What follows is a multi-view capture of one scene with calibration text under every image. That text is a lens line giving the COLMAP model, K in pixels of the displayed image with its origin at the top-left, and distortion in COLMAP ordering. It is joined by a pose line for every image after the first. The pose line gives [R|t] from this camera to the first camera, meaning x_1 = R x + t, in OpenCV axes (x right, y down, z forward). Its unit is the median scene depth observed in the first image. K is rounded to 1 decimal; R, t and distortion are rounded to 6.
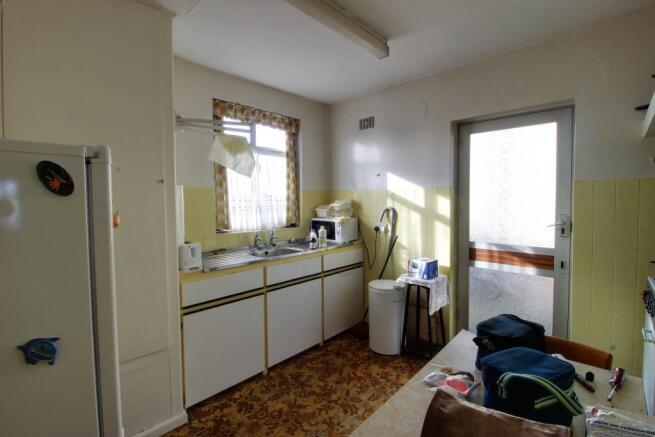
lens RADIAL K [[304.9, 0, 328.4], [0, 304.9, 216.4], [0, 0, 1]] dist [-0.006111, -0.001345]
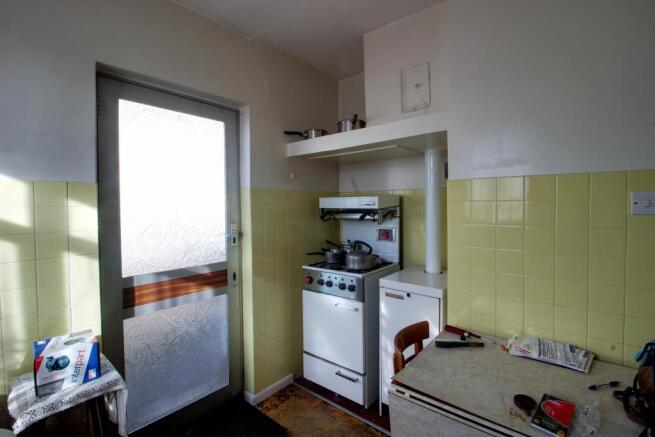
lens RADIAL K [[304.9, 0, 328.1], [0, 304.9, 214.1], [0, 0, 1]] dist [-0.006111, -0.001345]
pose [[-0.073166, -0.020993, 0.997099, -0.162413], [0.065009, 0.997552, 0.025773, -0.033424], [-0.995199, 0.066706, -0.071622, 0.665553]]
